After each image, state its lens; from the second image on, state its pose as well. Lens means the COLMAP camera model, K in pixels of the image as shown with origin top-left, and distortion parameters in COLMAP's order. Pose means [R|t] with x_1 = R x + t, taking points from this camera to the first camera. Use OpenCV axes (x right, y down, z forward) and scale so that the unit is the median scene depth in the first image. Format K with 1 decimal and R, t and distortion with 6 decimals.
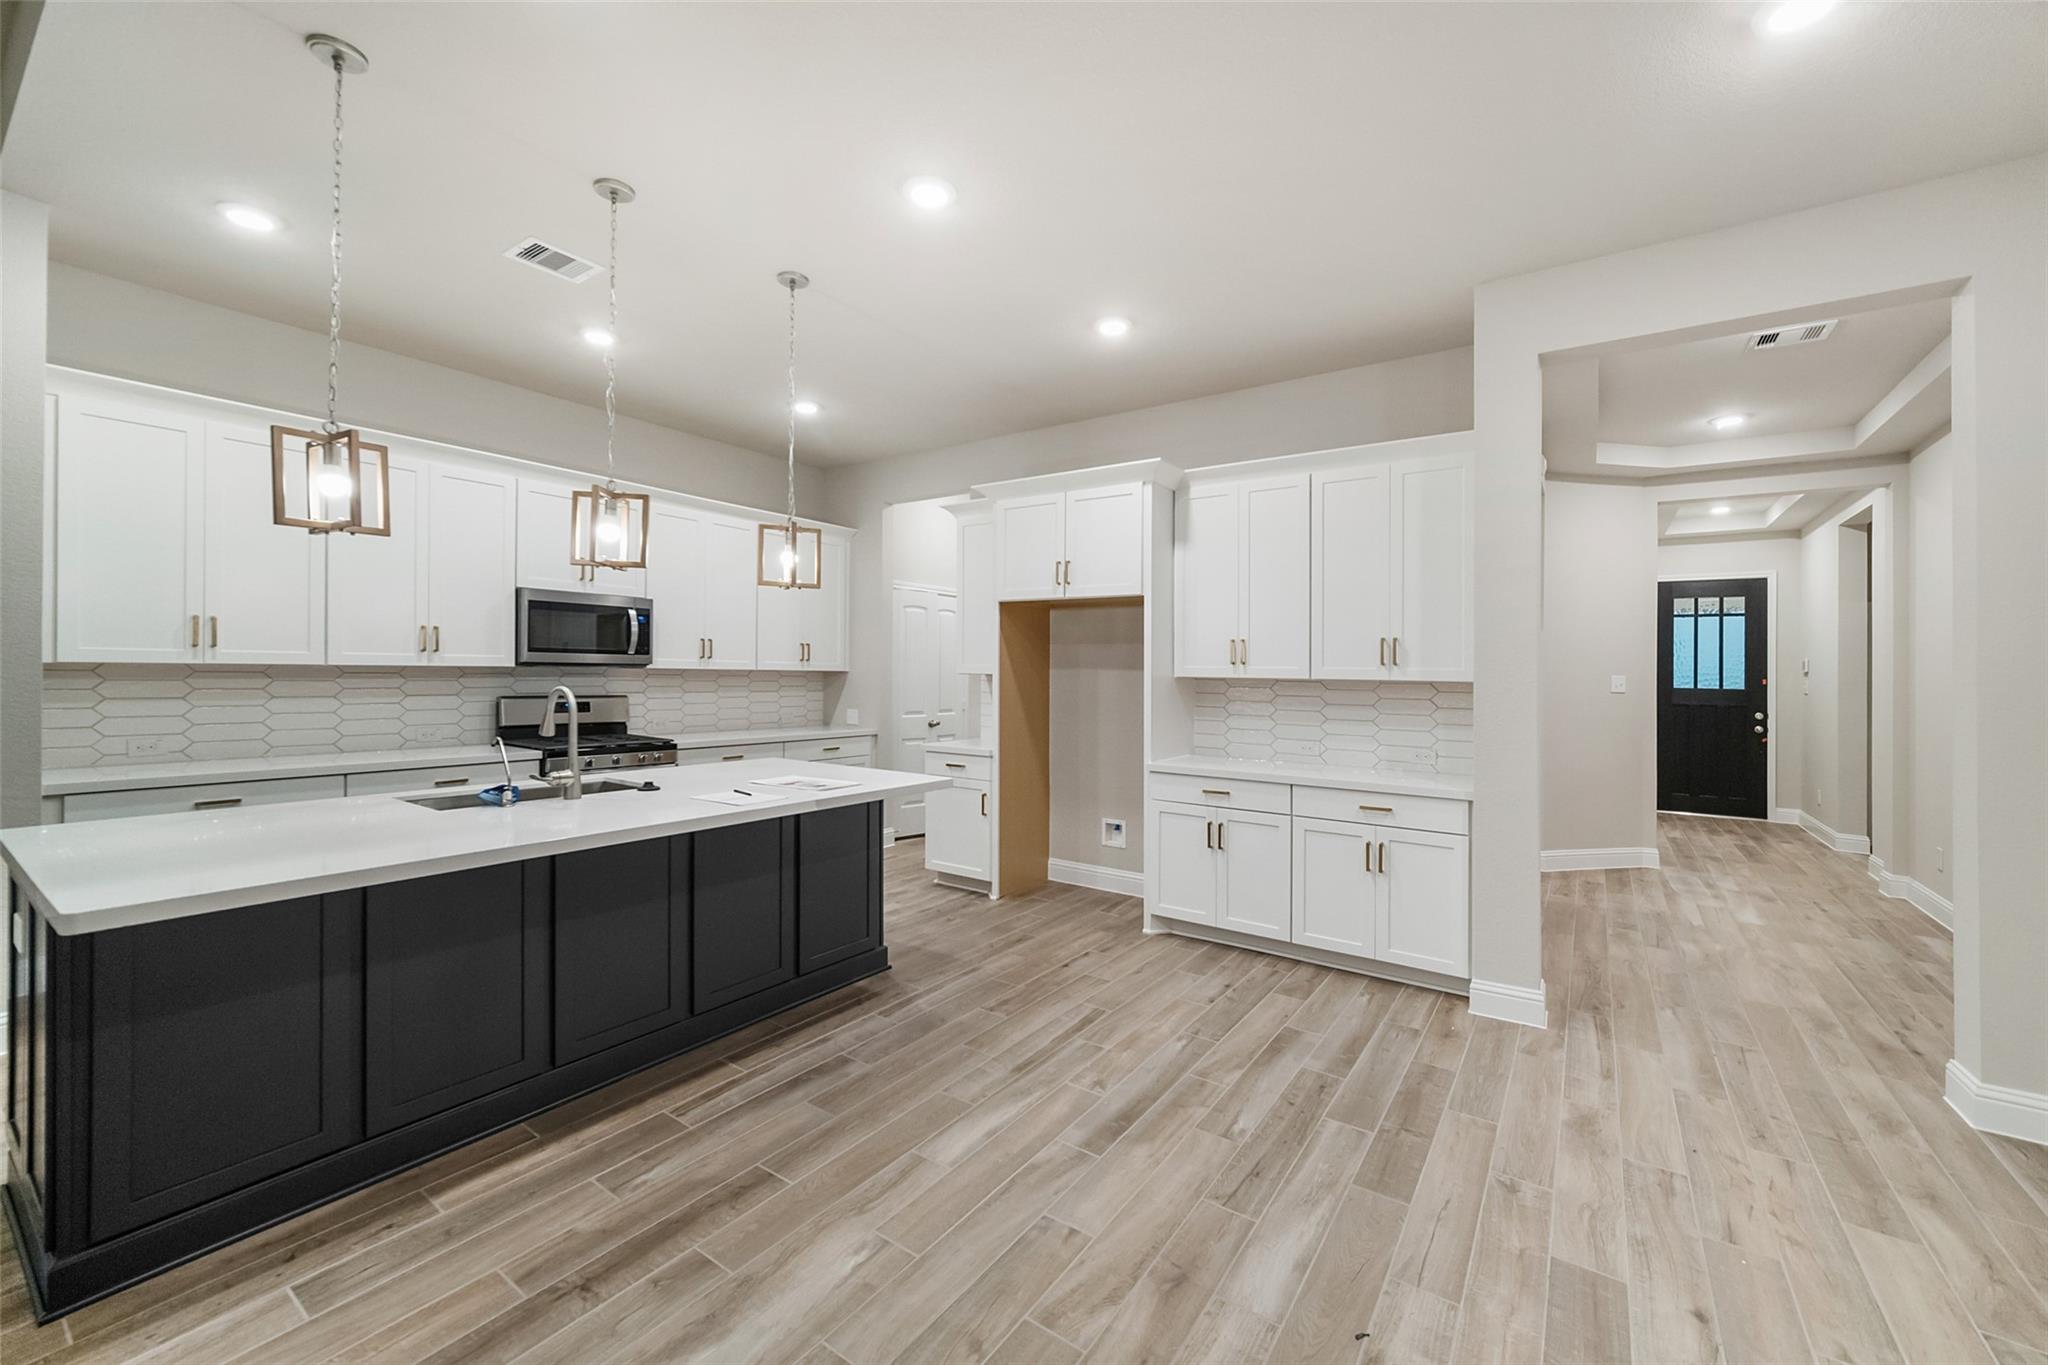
lens RADIAL K [[792.6, 0, 1017.2], [0, 792.6, 667.8], [0, 0, 1]] dist [-0.011094, 0.000115]
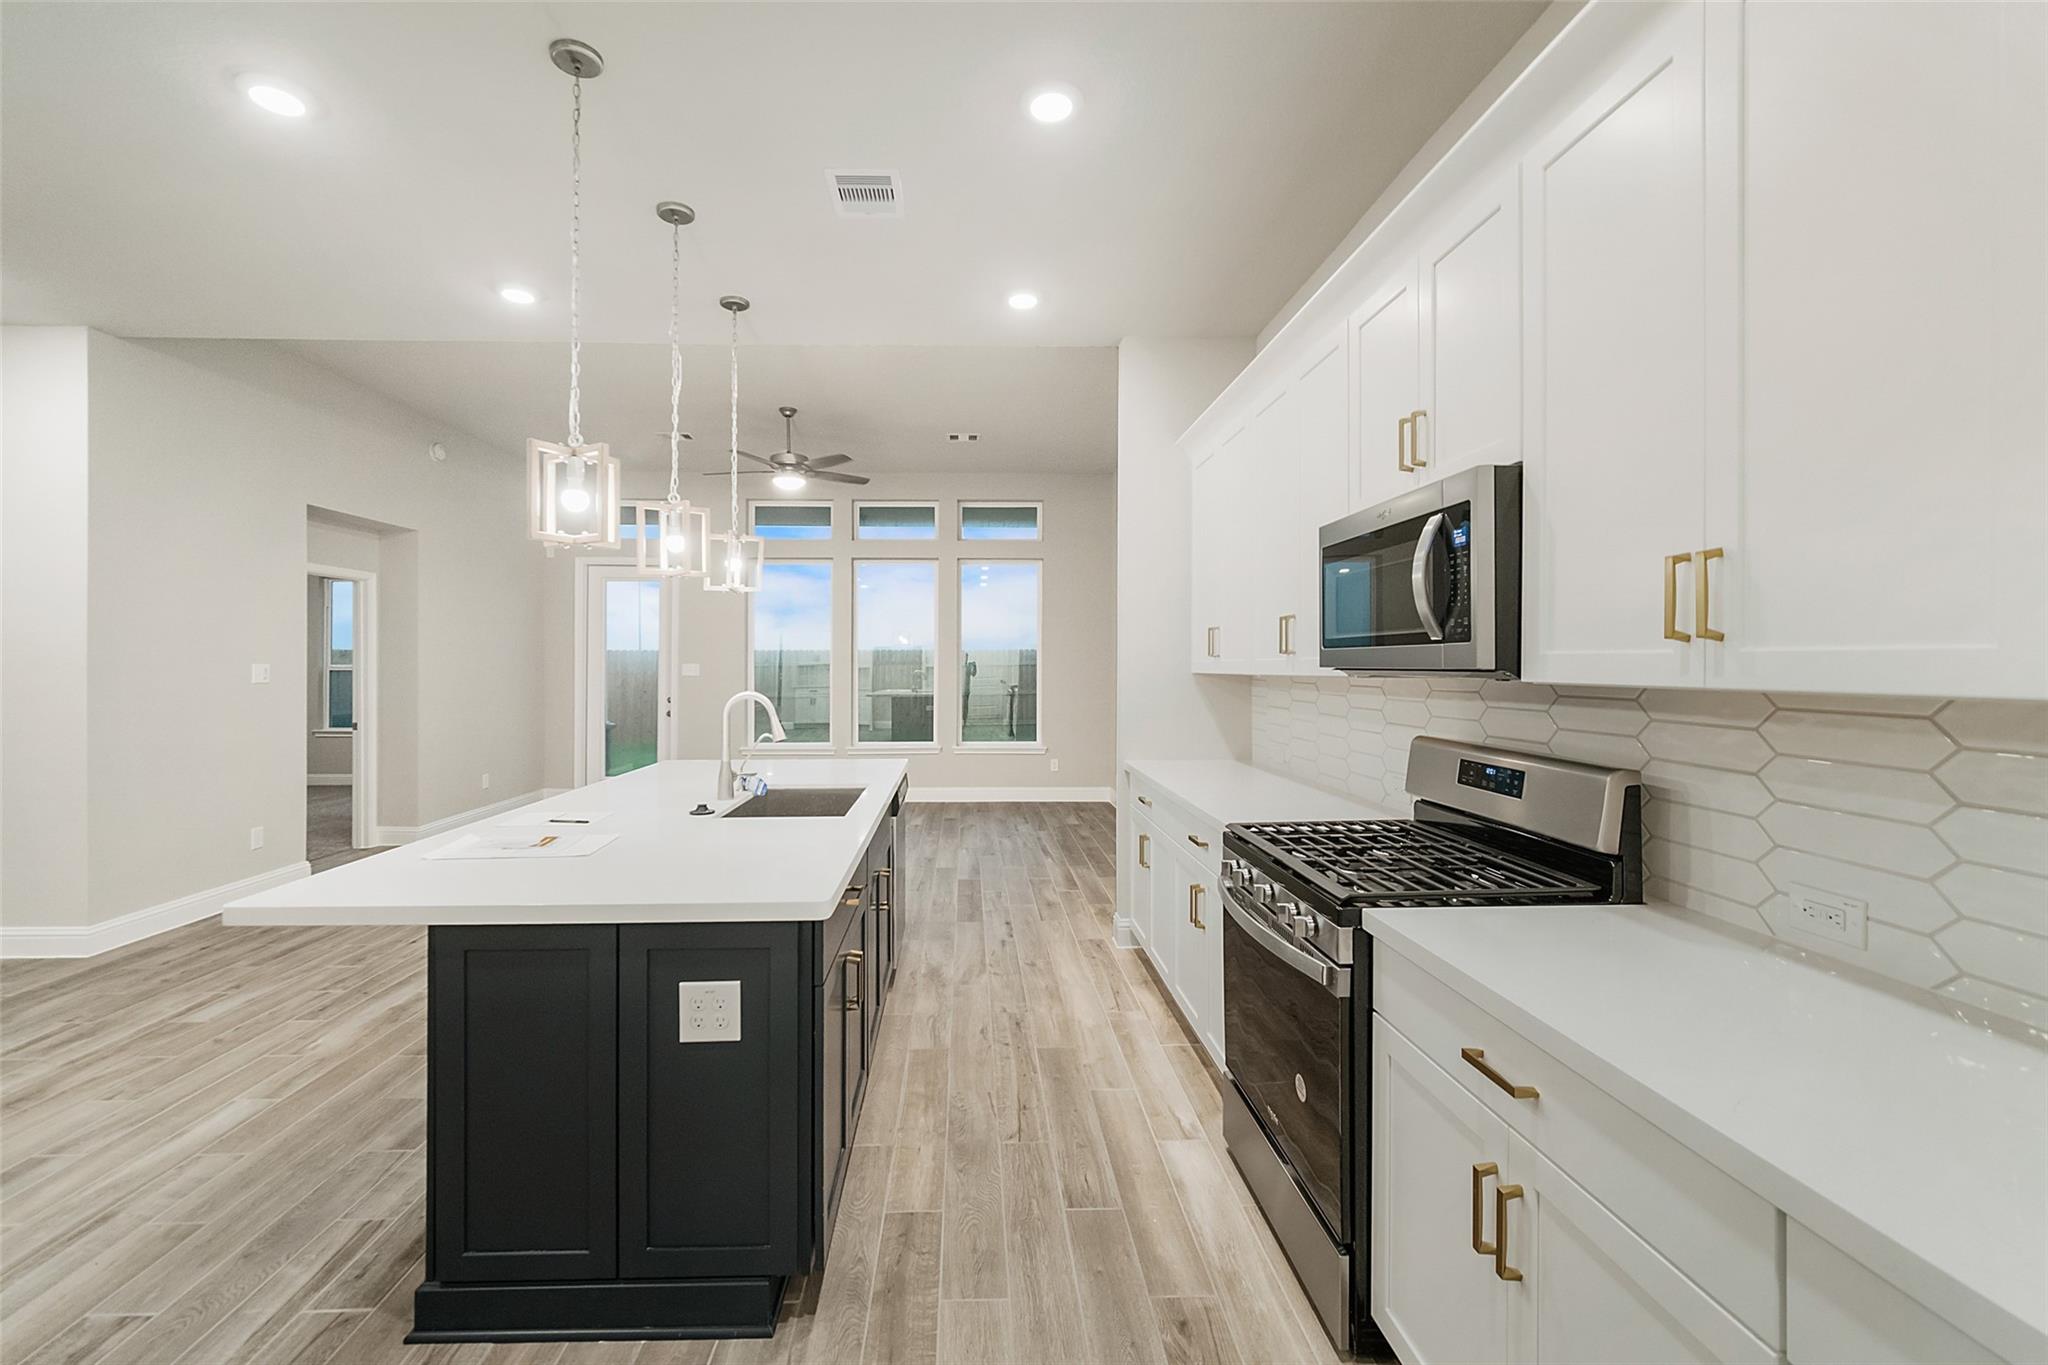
lens RADIAL K [[792.6, 0, 1017.2], [0, 792.6, 667.8], [0, 0, 1]] dist [-0.011094, 0.000115]
pose [[-0.771719, -0.006575, -0.635930, -0.196973], [-0.004616, 0.999978, -0.004737, -0.010306], [0.635947, -0.000720, -0.771732, 2.166101]]
